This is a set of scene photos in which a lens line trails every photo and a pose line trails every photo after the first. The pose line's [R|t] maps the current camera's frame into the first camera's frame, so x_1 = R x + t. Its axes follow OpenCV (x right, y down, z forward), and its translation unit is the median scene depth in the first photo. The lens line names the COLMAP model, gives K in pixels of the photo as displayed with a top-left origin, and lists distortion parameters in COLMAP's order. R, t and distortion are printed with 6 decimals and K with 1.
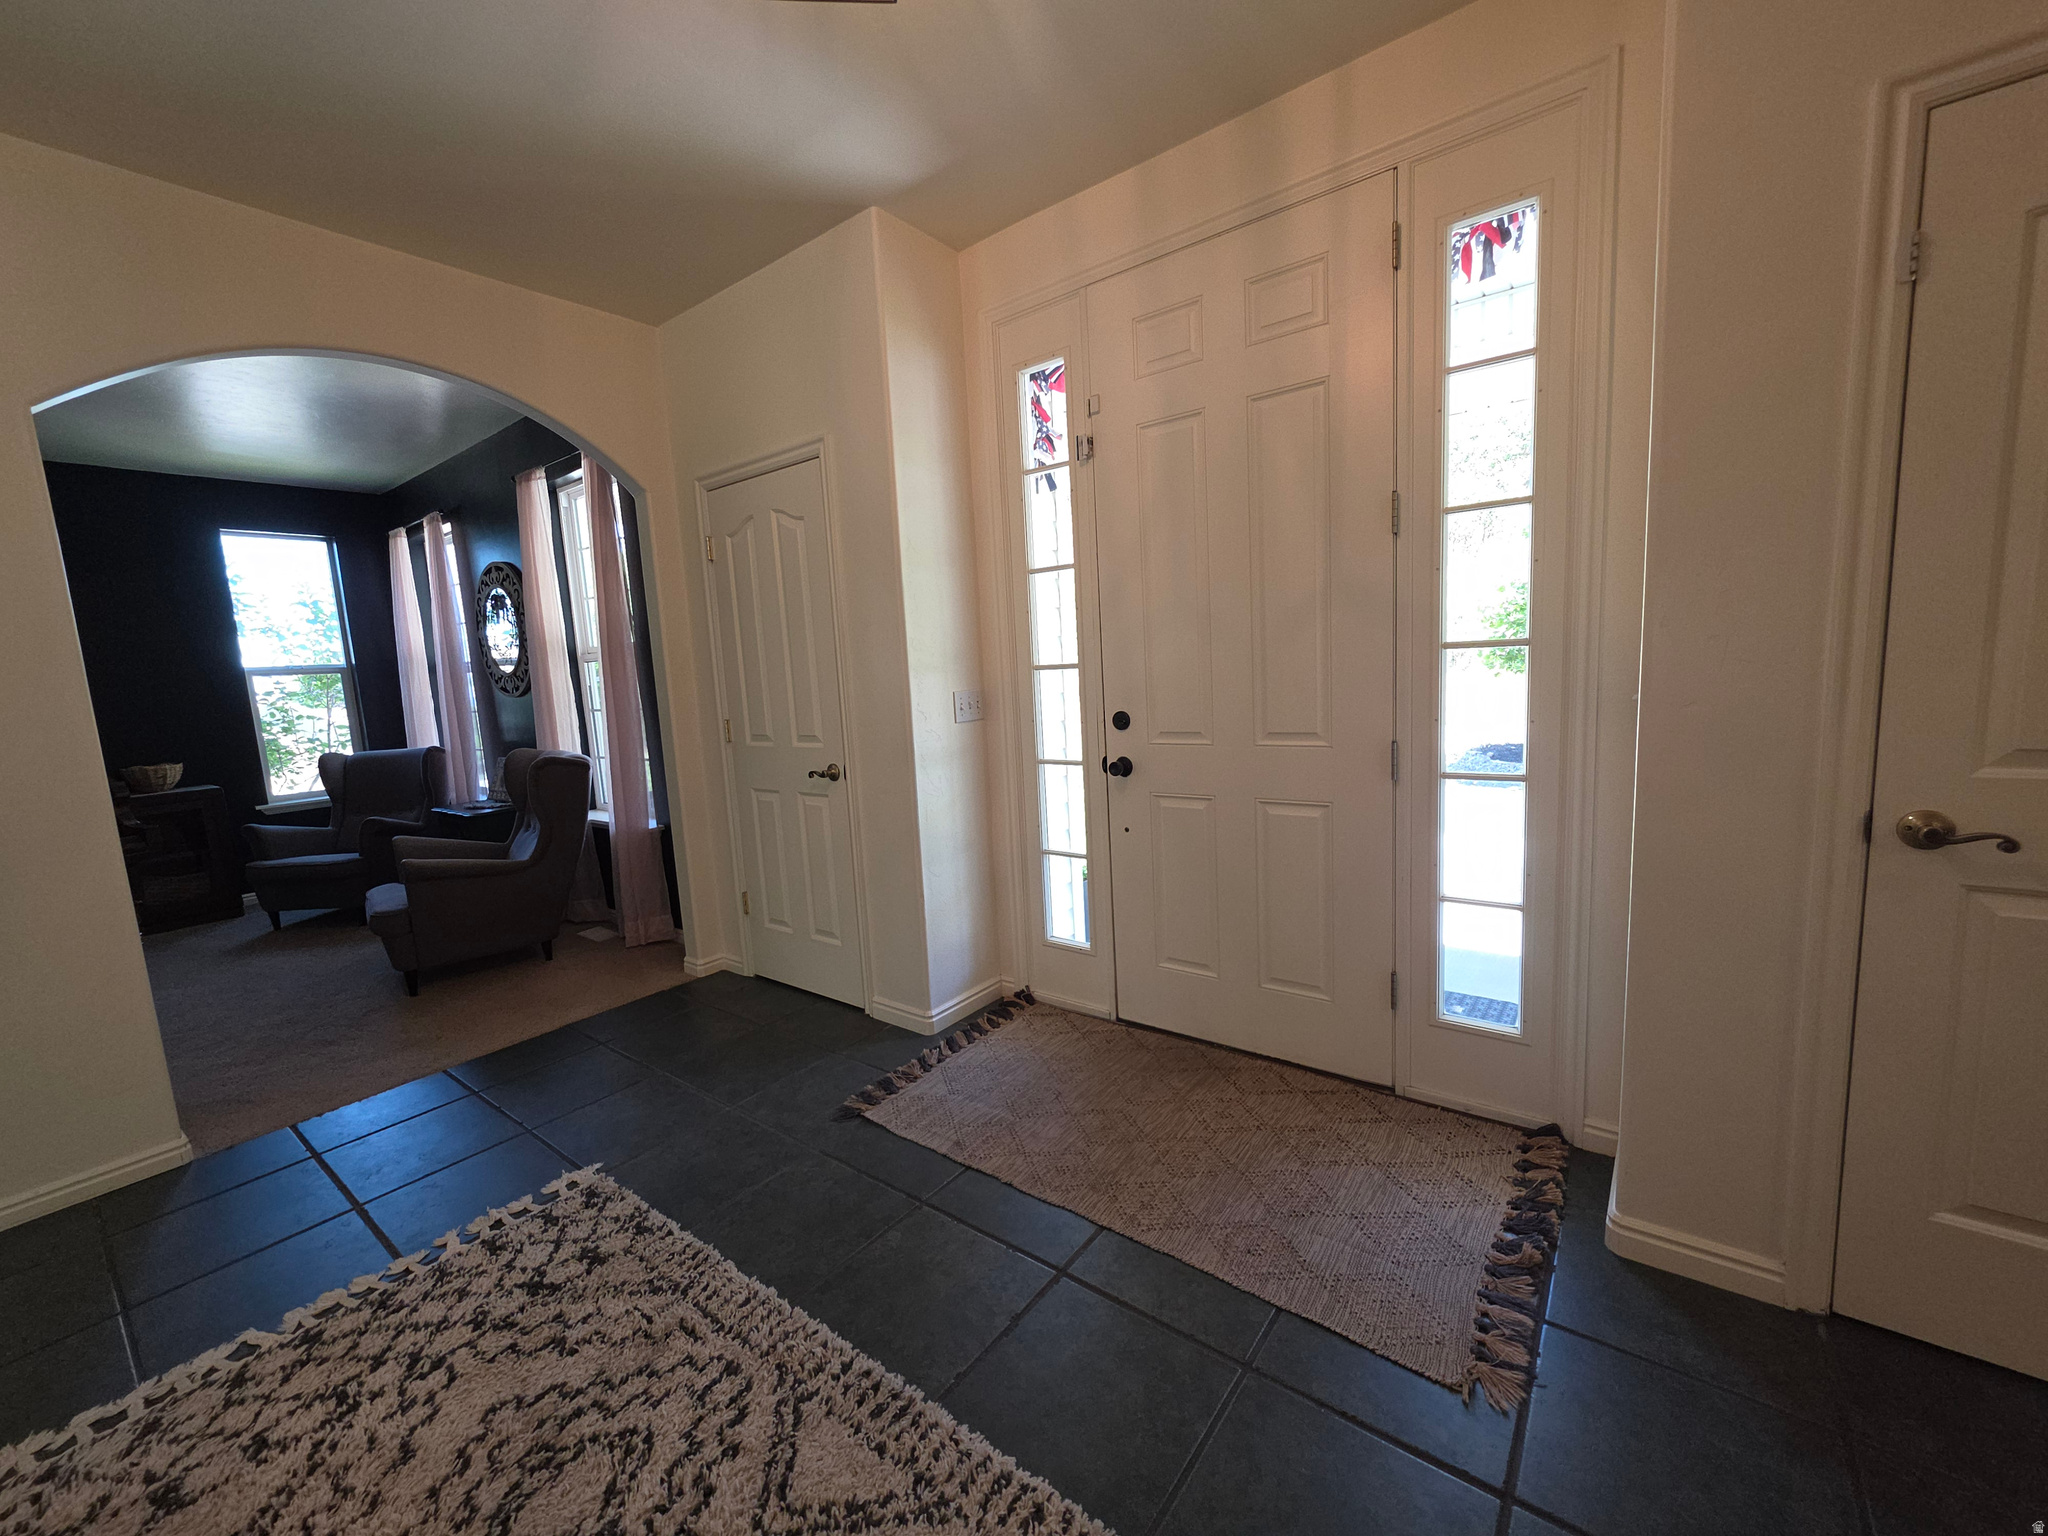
lens RADIAL K [[817.4, 0, 1016.1], [0, 817.4, 770.8], [0, 0, 1]] dist [0.000117, 0.000468]
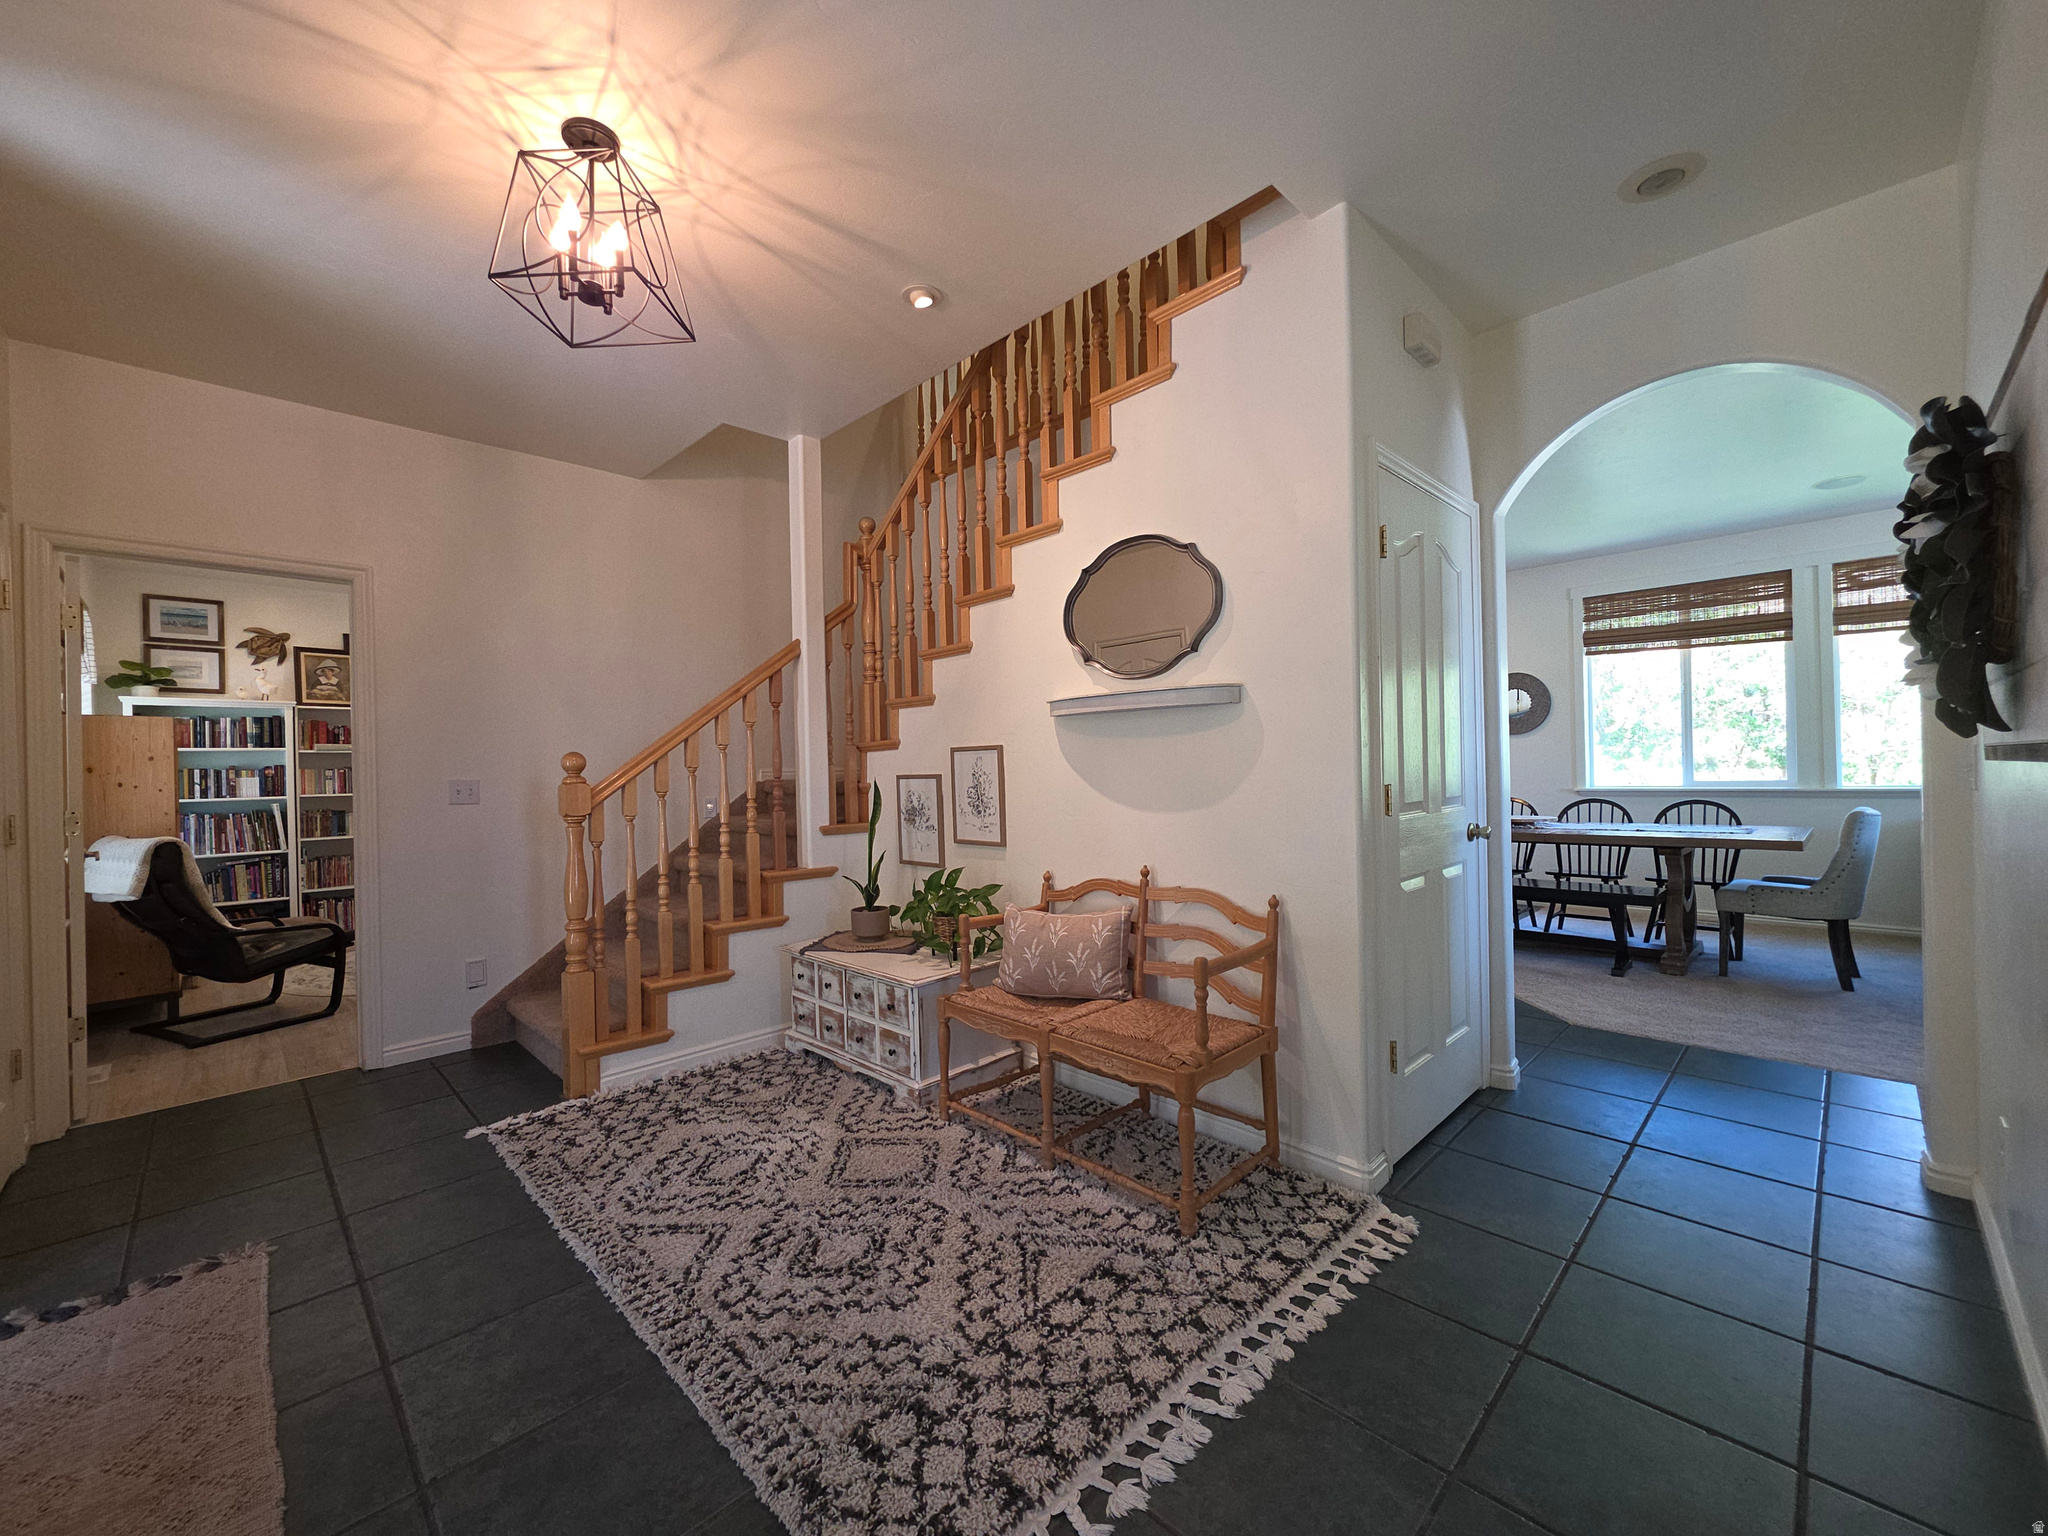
lens RADIAL K [[817.4, 0, 1016.1], [0, 817.4, 770.8], [0, 0, 1]] dist [0.000117, 0.000468]
pose [[-0.988338, 0.076496, 0.131669, -0.908754], [0.092696, 0.988234, 0.121660, -0.136445], [-0.120813, 0.132446, -0.983800, 1.865054]]
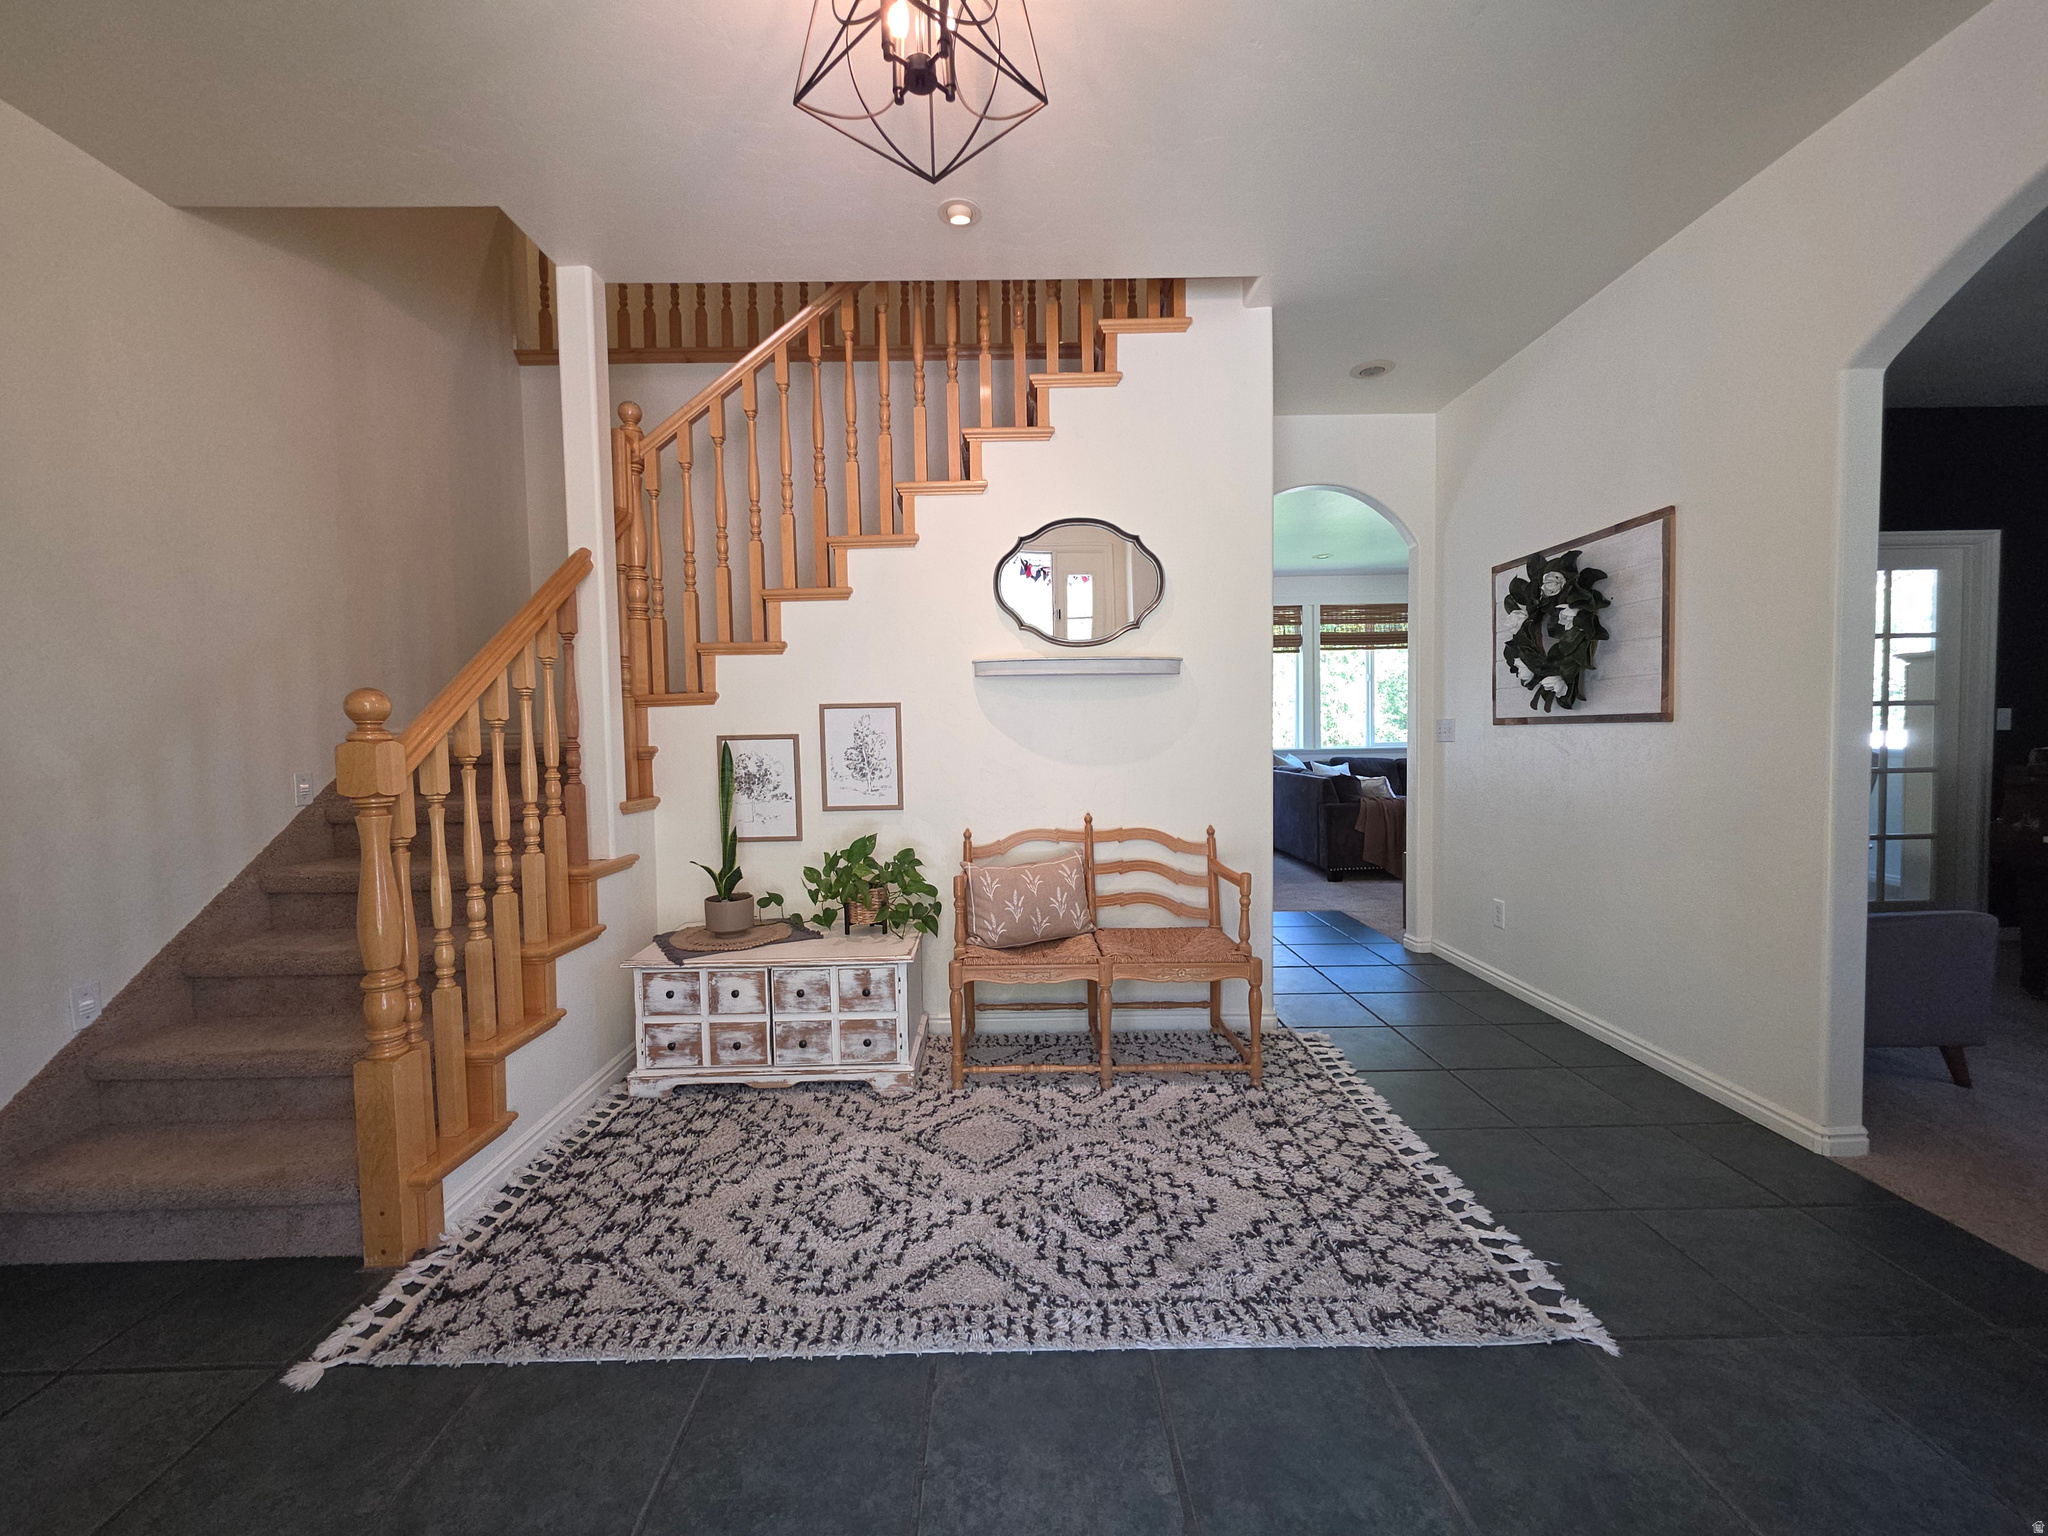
lens RADIAL K [[820.6, 0, 1014.0], [0, 820.6, 769.3], [0, 0, 1]] dist [0.000624, 0.000484]
pose [[-0.783869, 0.100577, -0.612727, 0.350246], [-0.017101, 0.982923, 0.183220, -0.159204], [0.620691, 0.154098, -0.768763, 1.547848]]
